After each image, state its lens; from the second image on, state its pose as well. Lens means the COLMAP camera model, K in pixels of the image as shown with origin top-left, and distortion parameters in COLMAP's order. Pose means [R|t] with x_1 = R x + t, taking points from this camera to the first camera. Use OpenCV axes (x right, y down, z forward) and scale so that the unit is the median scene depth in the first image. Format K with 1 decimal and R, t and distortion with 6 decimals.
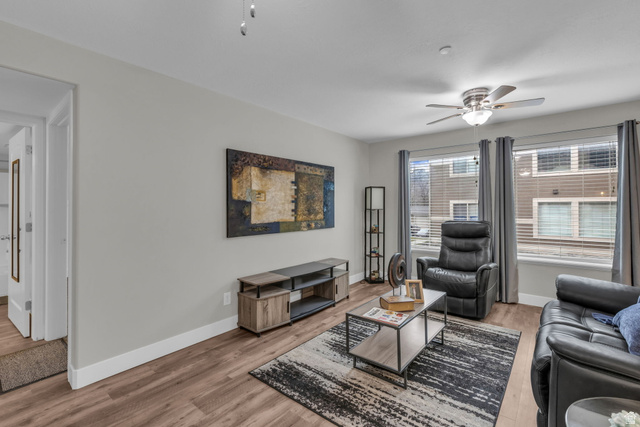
lens RADIAL K [[285.9, 0, 325.2], [0, 285.9, 203.4], [0, 0, 1]] dist [-0.000696, -0.000601]
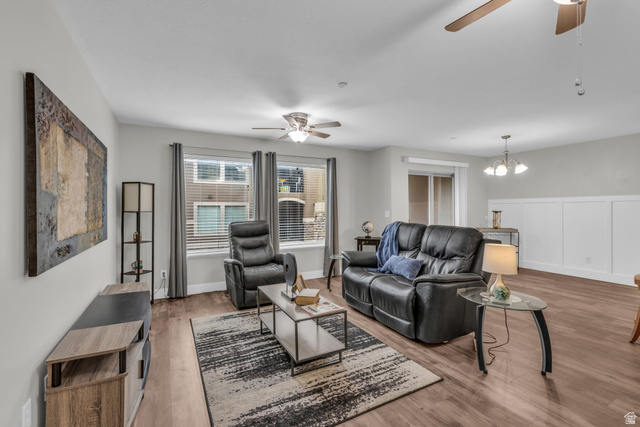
lens RADIAL K [[285.9, 0, 318.3], [0, 285.9, 209.7], [0, 0, 1]] dist [-0.000696, -0.000601]
pose [[0.396685, -0.002854, 0.917950, -0.550316], [-0.008070, 0.999946, 0.006596, 0.009361], [-0.917919, -0.010025, 0.396640, 0.411216]]
